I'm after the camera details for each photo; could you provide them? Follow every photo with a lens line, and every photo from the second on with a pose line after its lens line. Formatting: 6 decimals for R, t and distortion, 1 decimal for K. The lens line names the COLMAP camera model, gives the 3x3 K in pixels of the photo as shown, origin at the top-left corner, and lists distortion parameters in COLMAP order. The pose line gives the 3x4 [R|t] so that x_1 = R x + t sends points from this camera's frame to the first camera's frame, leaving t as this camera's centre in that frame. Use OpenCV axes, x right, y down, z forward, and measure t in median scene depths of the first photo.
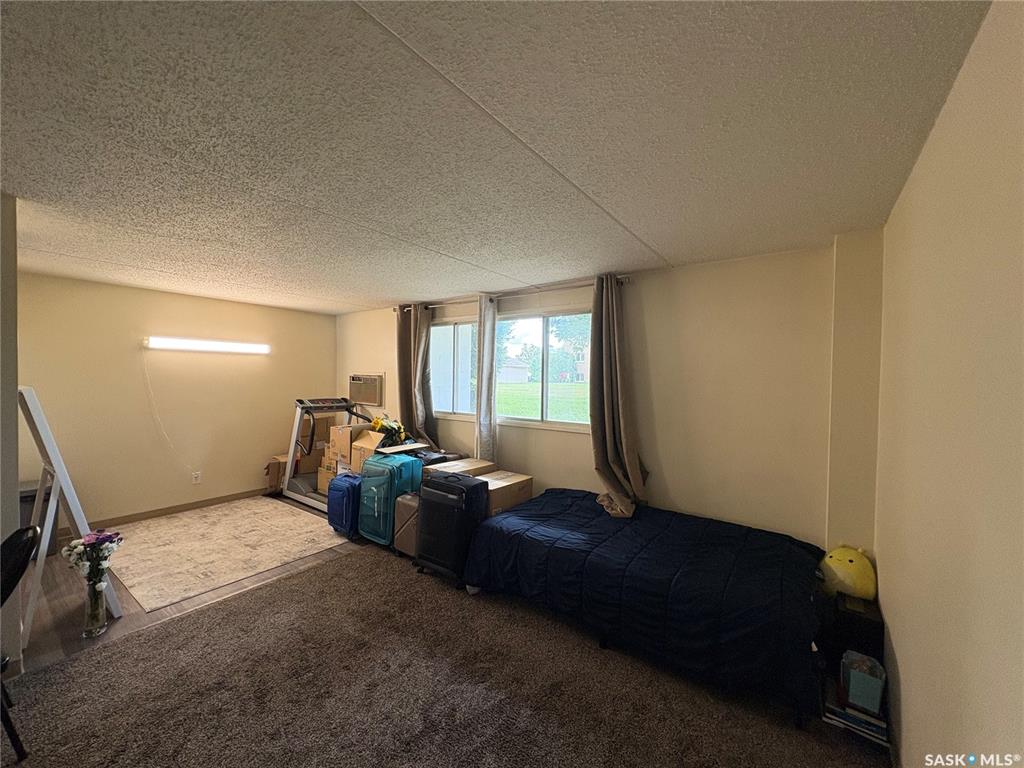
lens RADIAL K [[407.3, 0, 510.8], [0, 407.3, 384.4], [0, 0, 1]] dist [0.001333, 0.000424]
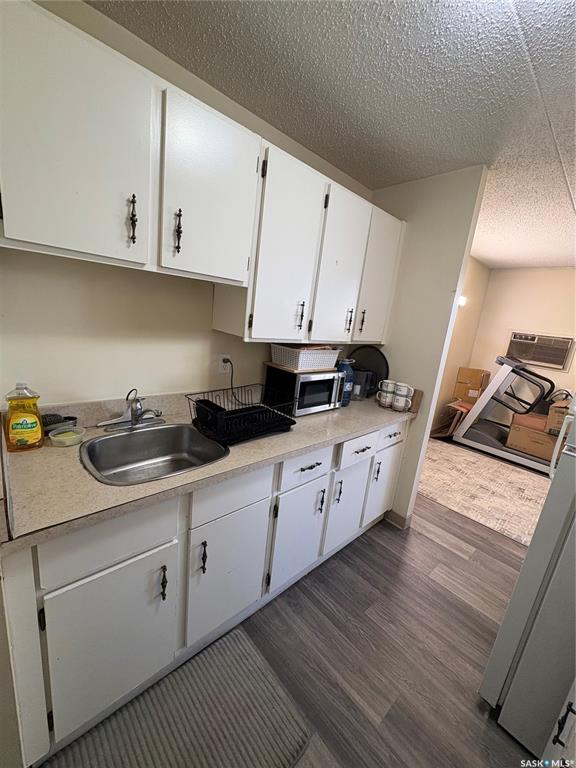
lens RADIAL K [[305.5, 0, 290.7], [0, 305.5, 388.3], [0, 0, 1]] dist [0.001333, 0.000424]
pose [[0.978363, 0.131470, -0.159752, -1.079585], [-0.095729, 0.972176, 0.213796, 0.003054], [0.183415, -0.193877, 0.963727, 0.196824]]
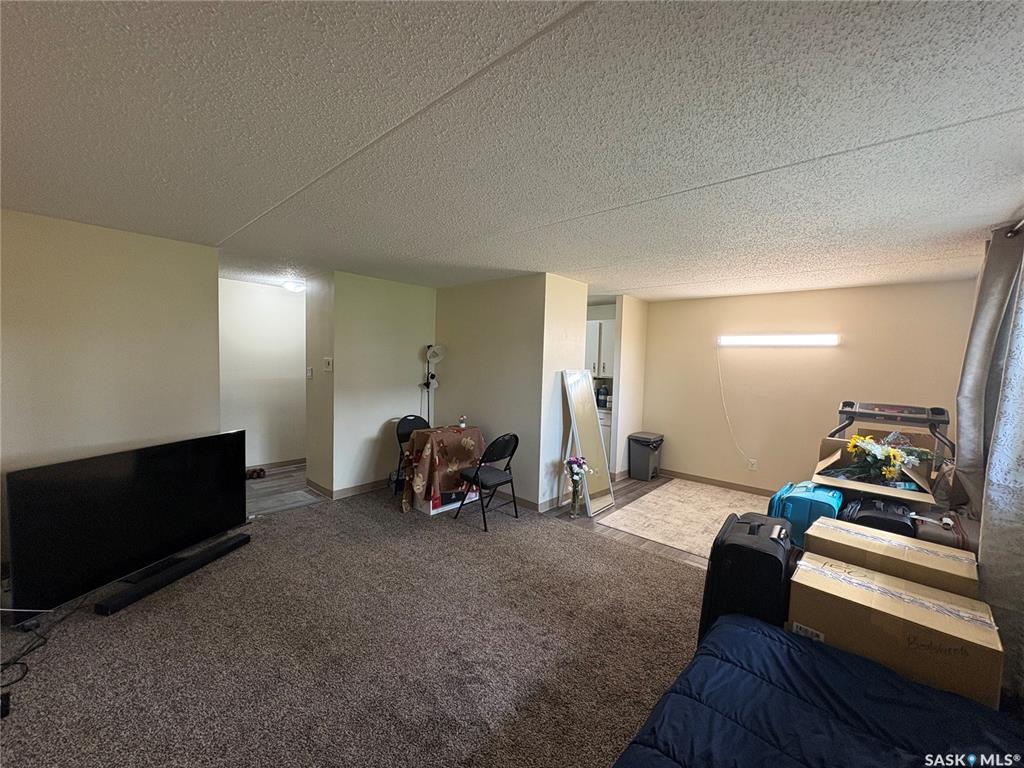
lens RADIAL K [[407.3, 0, 513.5], [0, 407.3, 387.2], [0, 0, 1]] dist [0.001333, 0.000424]
pose [[-0.098260, 0.050793, -0.993864, 0.384540], [-0.049087, 0.997234, 0.055818, -0.002862], [0.993949, 0.054270, -0.095495, 0.520839]]
